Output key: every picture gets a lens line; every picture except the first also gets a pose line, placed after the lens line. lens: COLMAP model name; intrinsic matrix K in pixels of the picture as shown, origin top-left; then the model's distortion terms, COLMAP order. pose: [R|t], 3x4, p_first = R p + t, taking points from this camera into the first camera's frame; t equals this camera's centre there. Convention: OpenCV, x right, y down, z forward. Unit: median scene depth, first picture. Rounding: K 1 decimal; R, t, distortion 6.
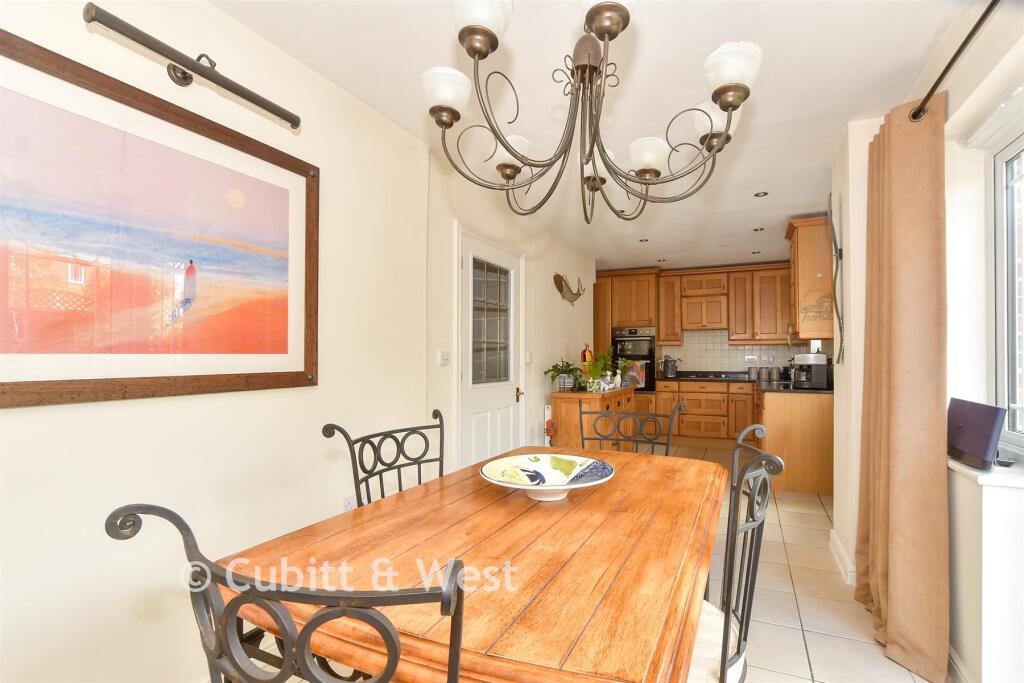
lens RADIAL K [[479.4, 0, 533.5], [0, 479.4, 342.8], [0, 0, 1]] dist [-0.001848, -0.000029]
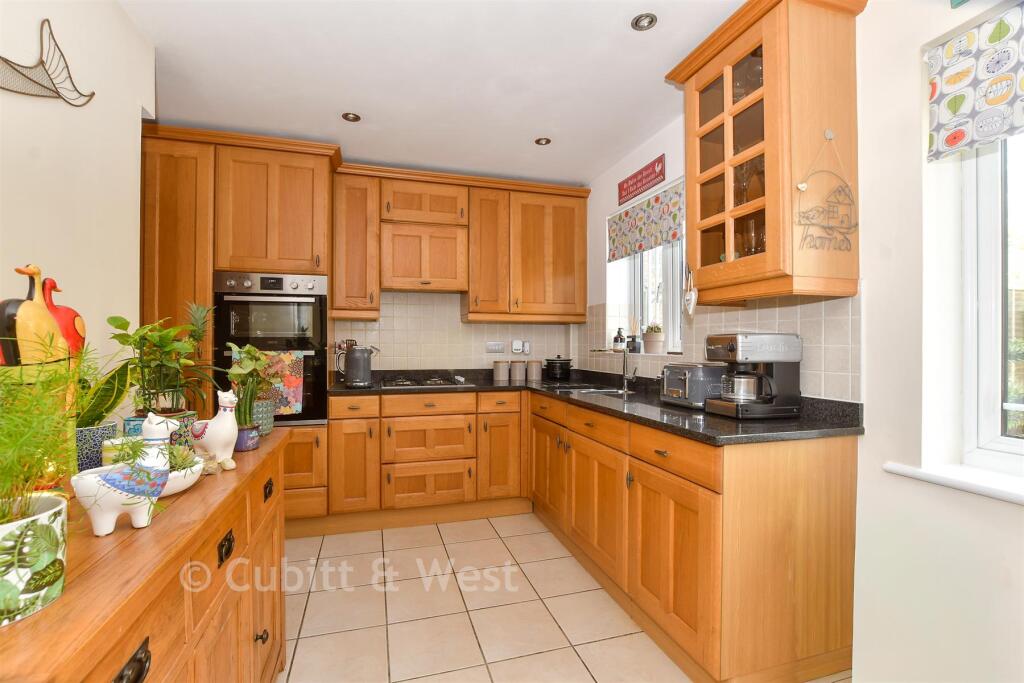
lens RADIAL K [[479.4, 0, 533.5], [0, 479.4, 342.8], [0, 0, 1]] dist [-0.001848, -0.000029]
pose [[0.744032, 0.003830, 0.668133, 0.099310], [-0.023100, 0.999533, 0.019995, 0.016579], [-0.667745, -0.030311, 0.743773, 0.543100]]
